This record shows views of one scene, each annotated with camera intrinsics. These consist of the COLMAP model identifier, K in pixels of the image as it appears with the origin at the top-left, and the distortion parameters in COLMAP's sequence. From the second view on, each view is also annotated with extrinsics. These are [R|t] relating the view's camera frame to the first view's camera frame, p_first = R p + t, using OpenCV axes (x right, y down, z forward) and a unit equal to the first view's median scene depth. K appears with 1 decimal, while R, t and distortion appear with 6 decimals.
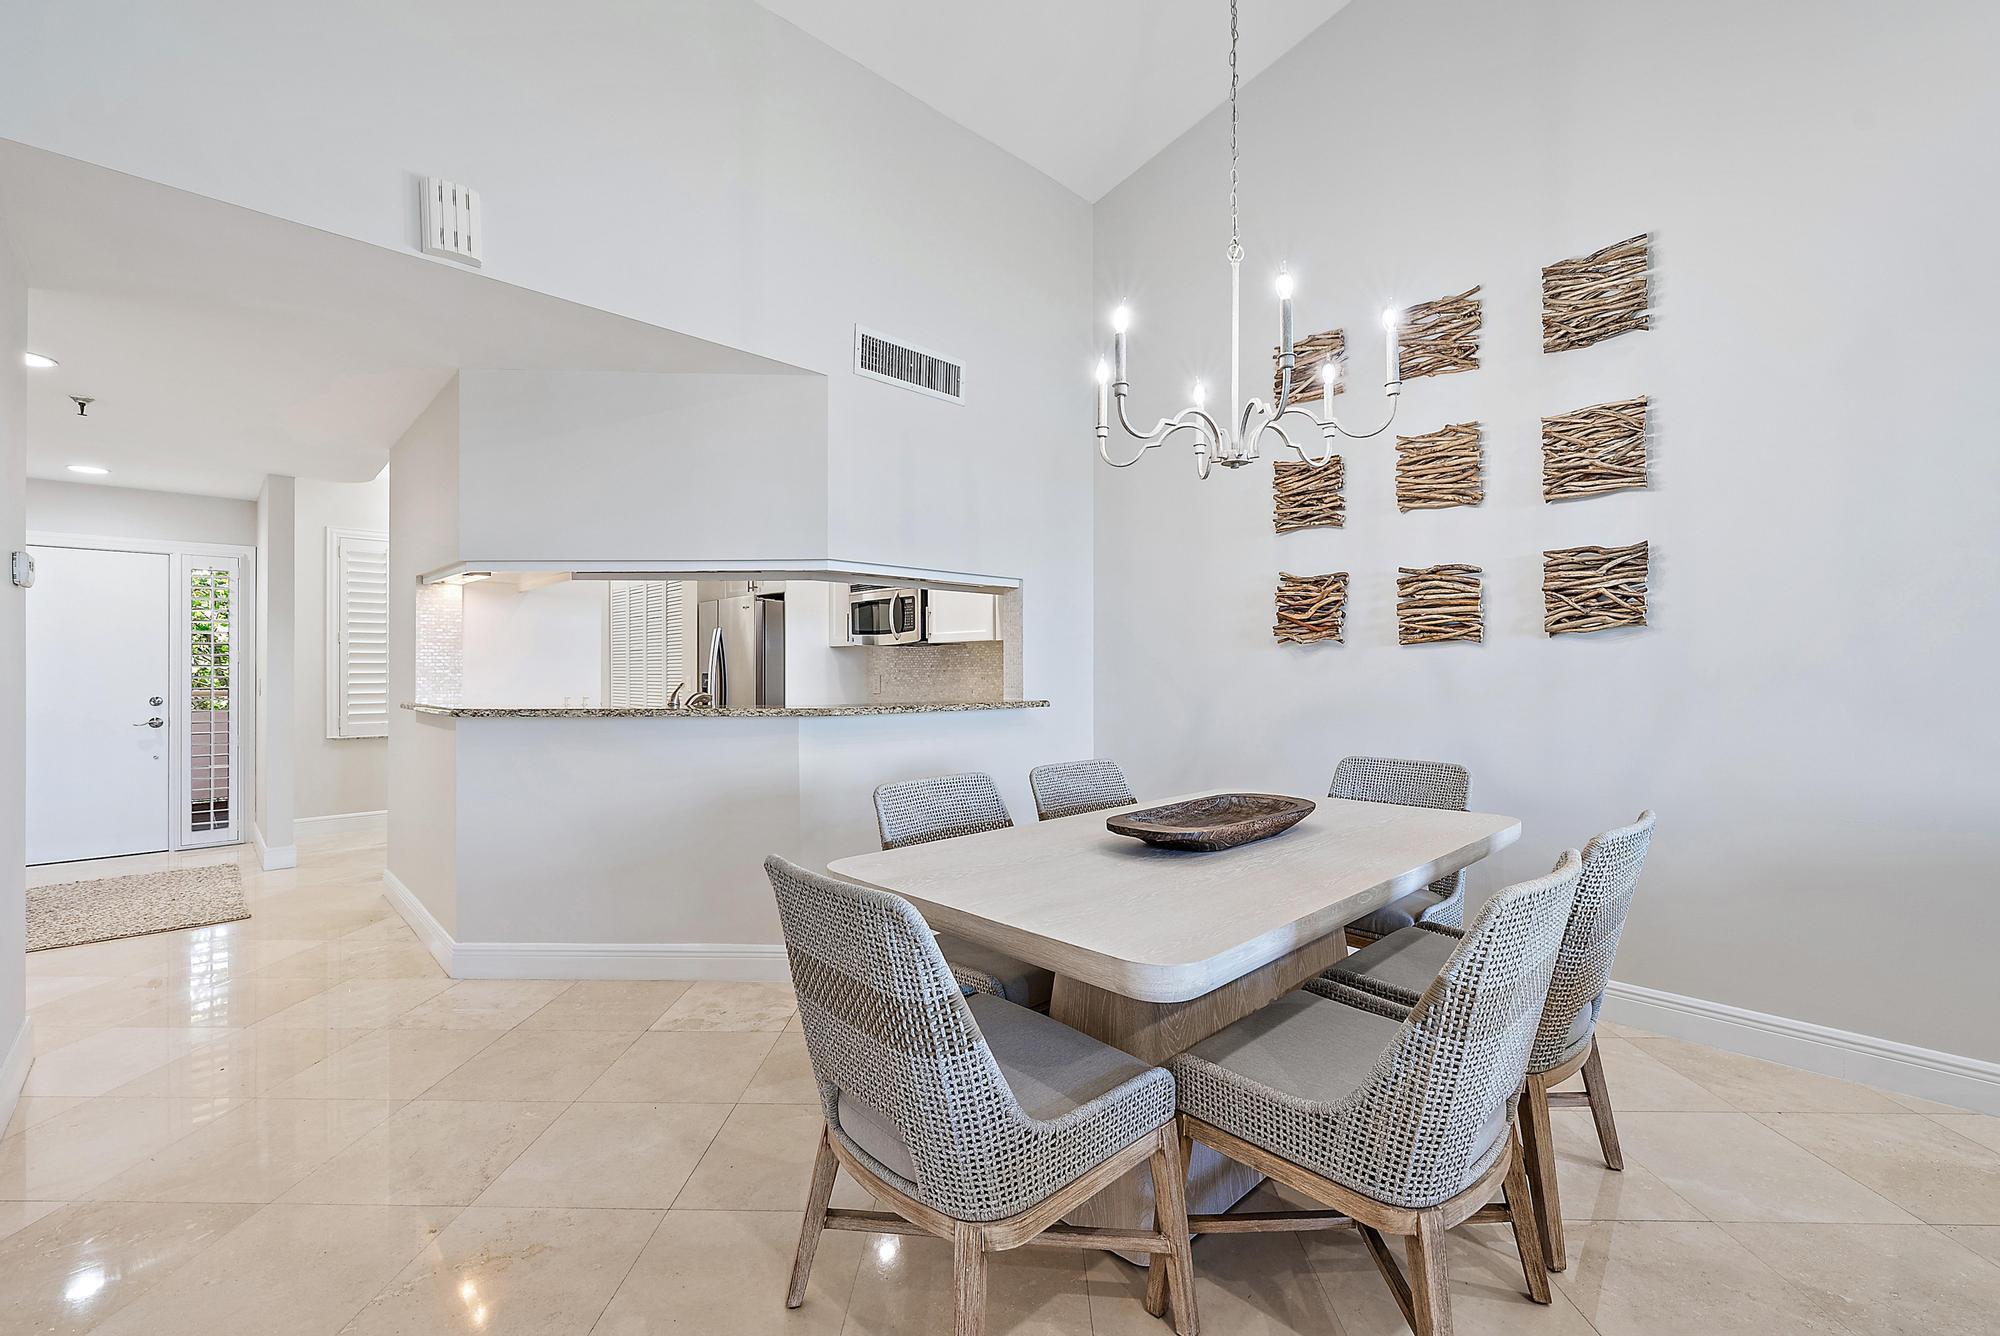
lens RADIAL K [[844.7, 0, 1005.6], [0, 844.7, 672.7], [0, 0, 1]] dist [0.000960, -0.000852]
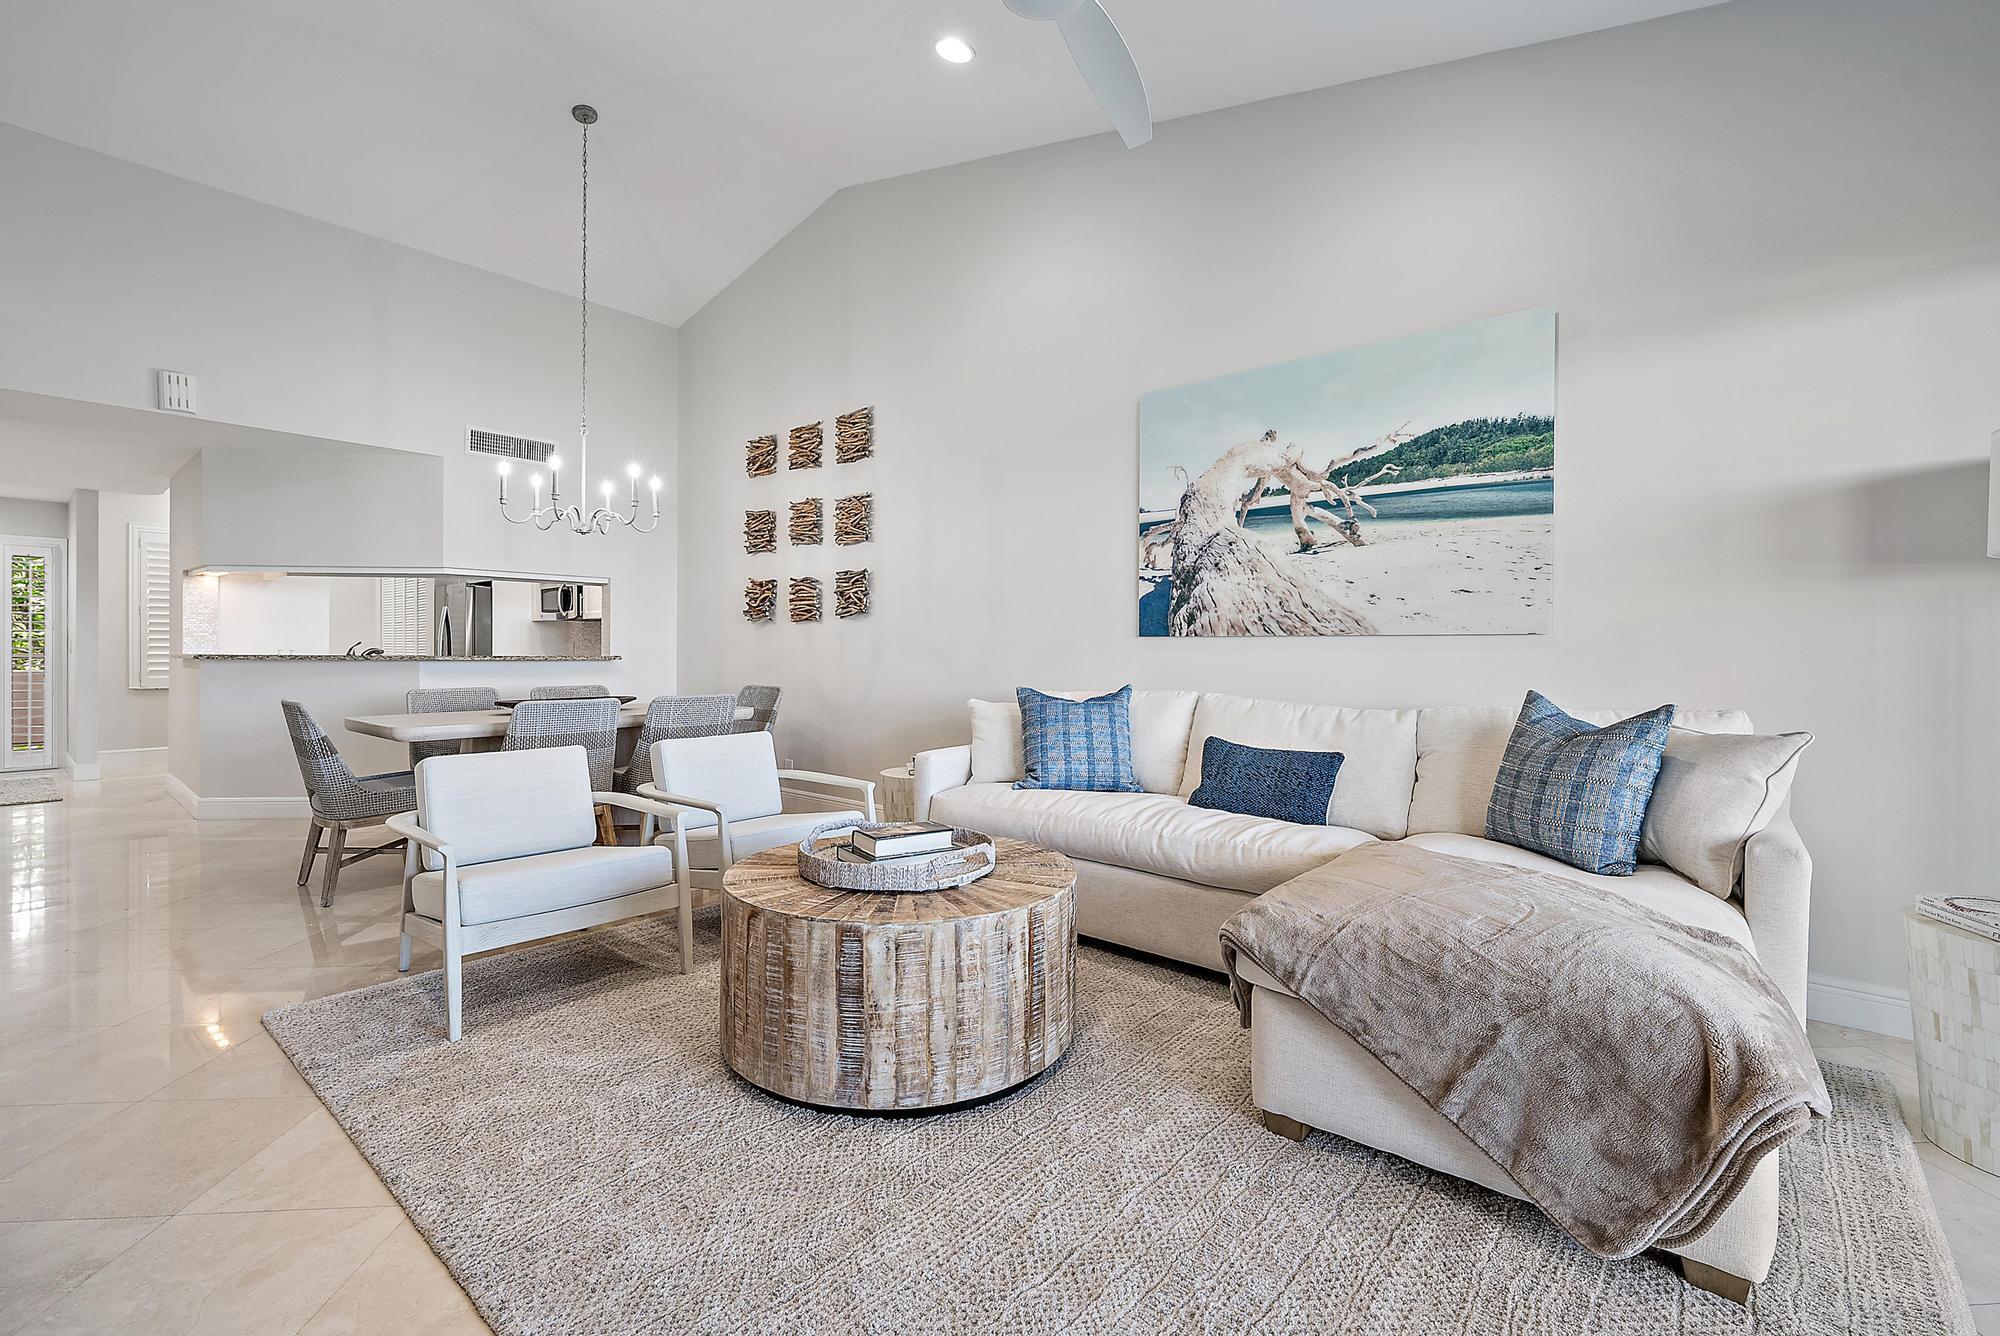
lens RADIAL K [[844.7, 0, 993.5], [0, 844.7, 657.7], [0, 0, 1]] dist [0.000960, -0.000852]
pose [[0.994816, 0.005087, 0.101568, 0.670839], [-0.005914, 0.999952, 0.007844, 0.023262], [-0.101523, -0.008404, 0.994798, -0.737962]]
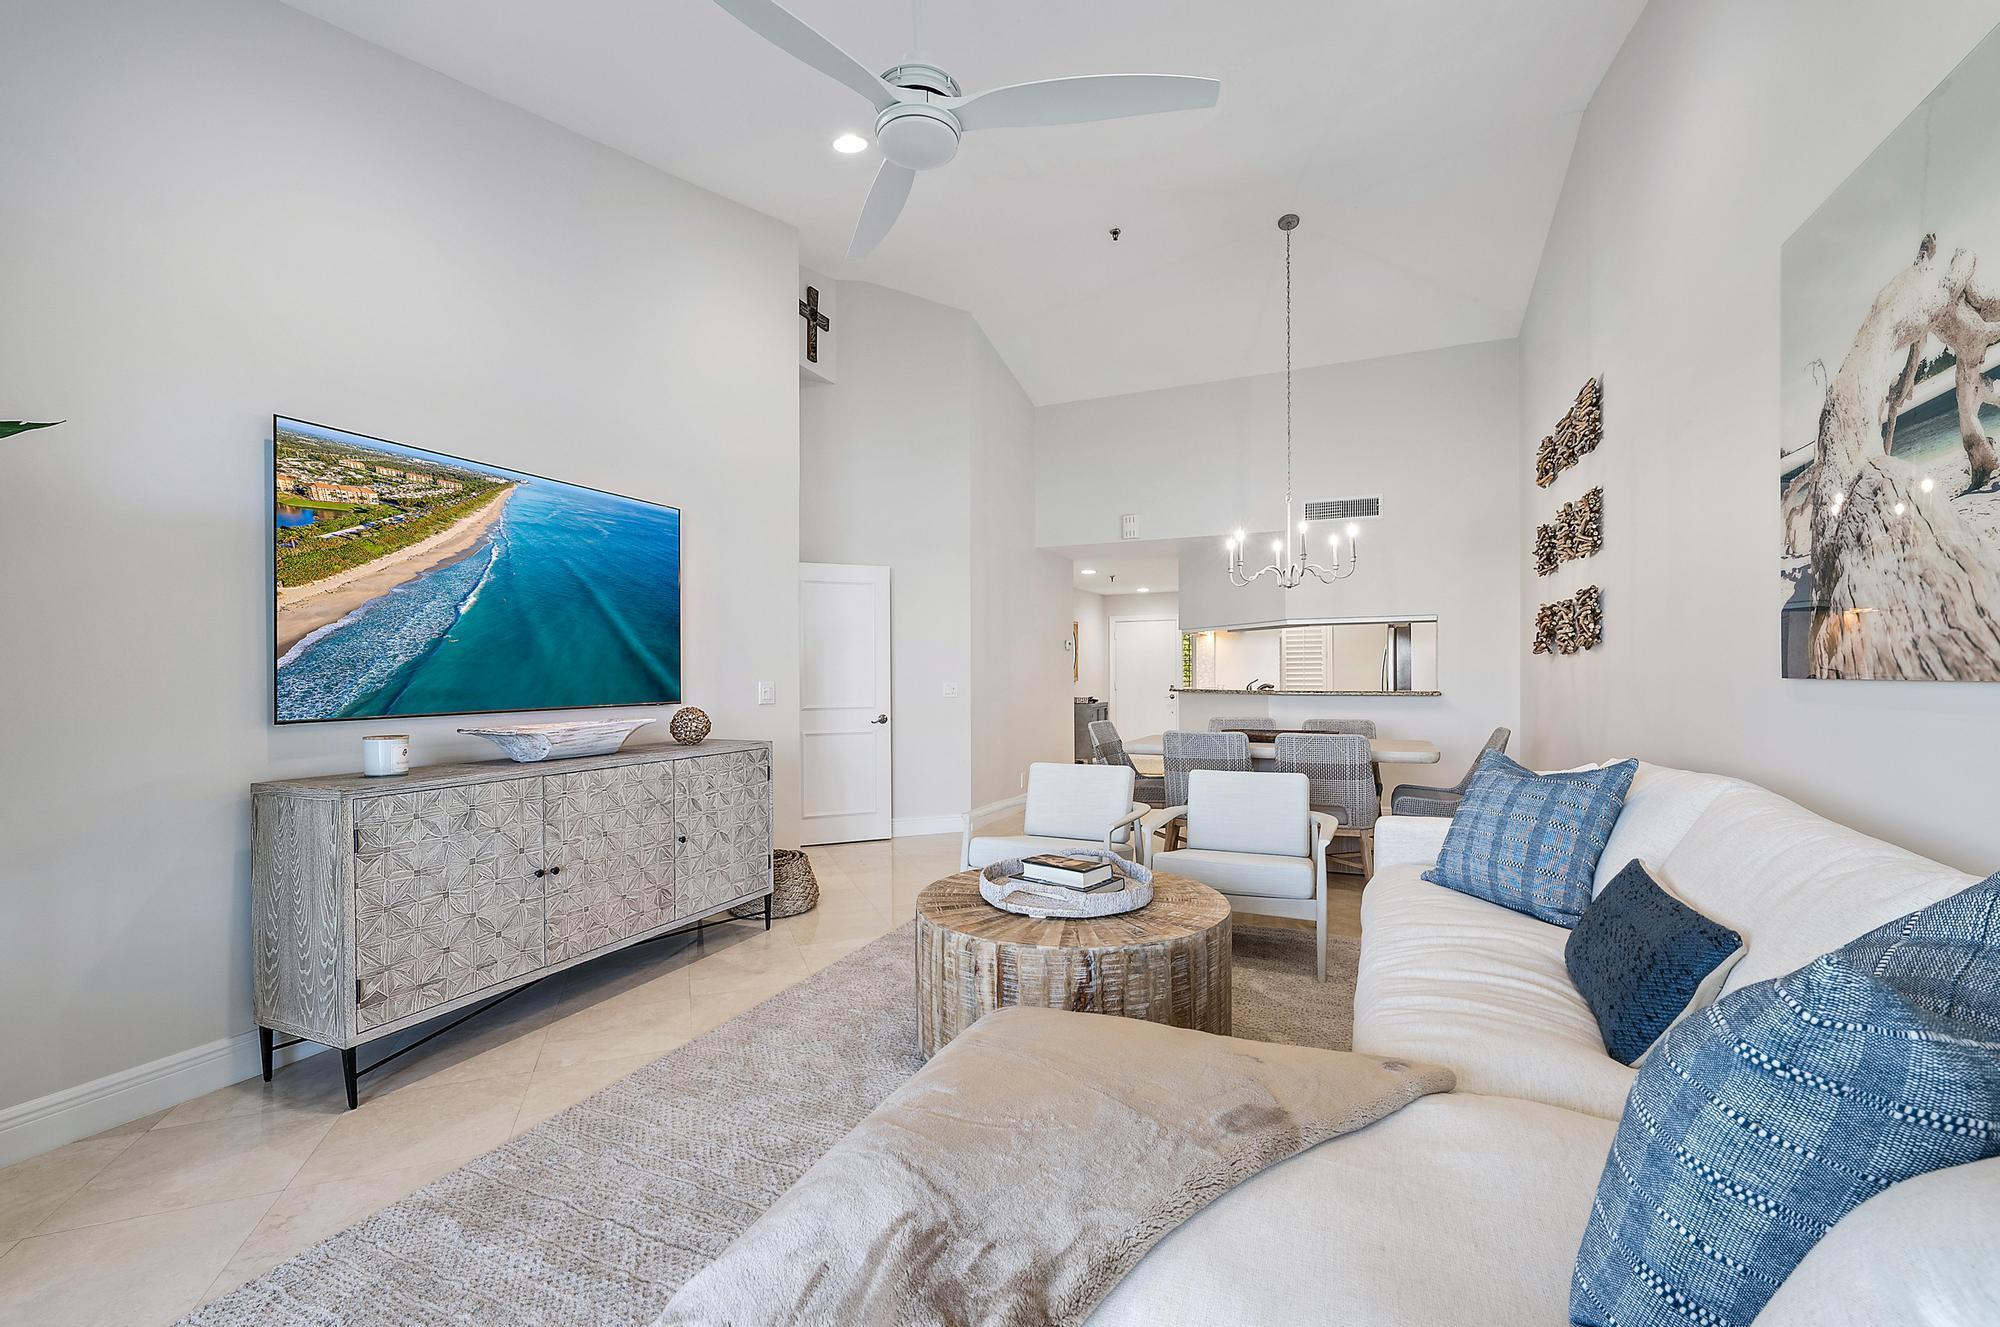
lens RADIAL K [[830.9, 0, 1006.1], [0, 830.9, 673.2], [0, 0, 1]] dist [-0.000060, 0.000119]
pose [[0.400021, -0.004288, -0.916496, 1.311180], [0.004413, 0.999986, -0.002752, -0.001600], [0.916495, -0.002943, 0.400035, -0.418604]]
